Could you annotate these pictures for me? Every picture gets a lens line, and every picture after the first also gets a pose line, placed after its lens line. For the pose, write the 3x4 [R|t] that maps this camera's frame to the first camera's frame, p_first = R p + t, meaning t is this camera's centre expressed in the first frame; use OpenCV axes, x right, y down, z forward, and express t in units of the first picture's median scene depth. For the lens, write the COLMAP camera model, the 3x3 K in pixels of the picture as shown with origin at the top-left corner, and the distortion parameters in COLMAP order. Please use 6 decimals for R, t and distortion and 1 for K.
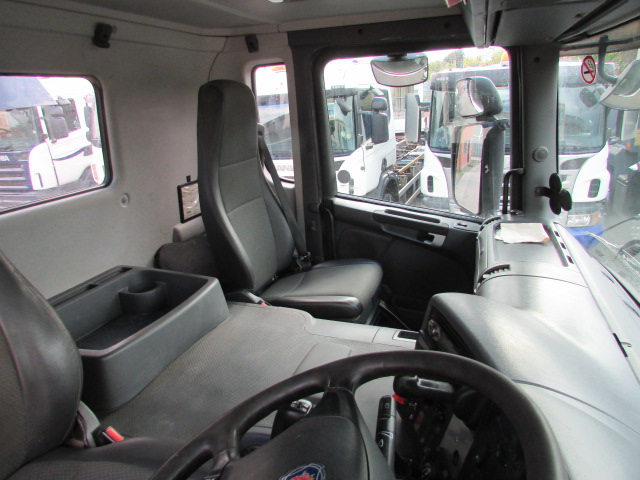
lens RADIAL K [[445.3, 0, 320.3], [0, 445.3, 238.4], [0, 0, 1]] dist [-0.023998, 0.008094]
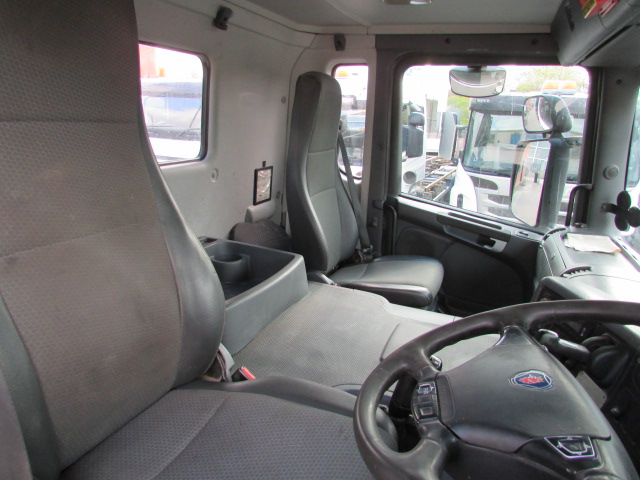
lens RADIAL K [[445.3, 0, 319.8], [0, 445.3, 240.1], [0, 0, 1]] dist [-0.023998, 0.008094]
pose [[0.994746, 0.101728, -0.011508, -0.153089], [-0.101969, 0.994527, -0.022760, 0.061804], [0.009129, 0.023814, 0.999675, -0.048078]]
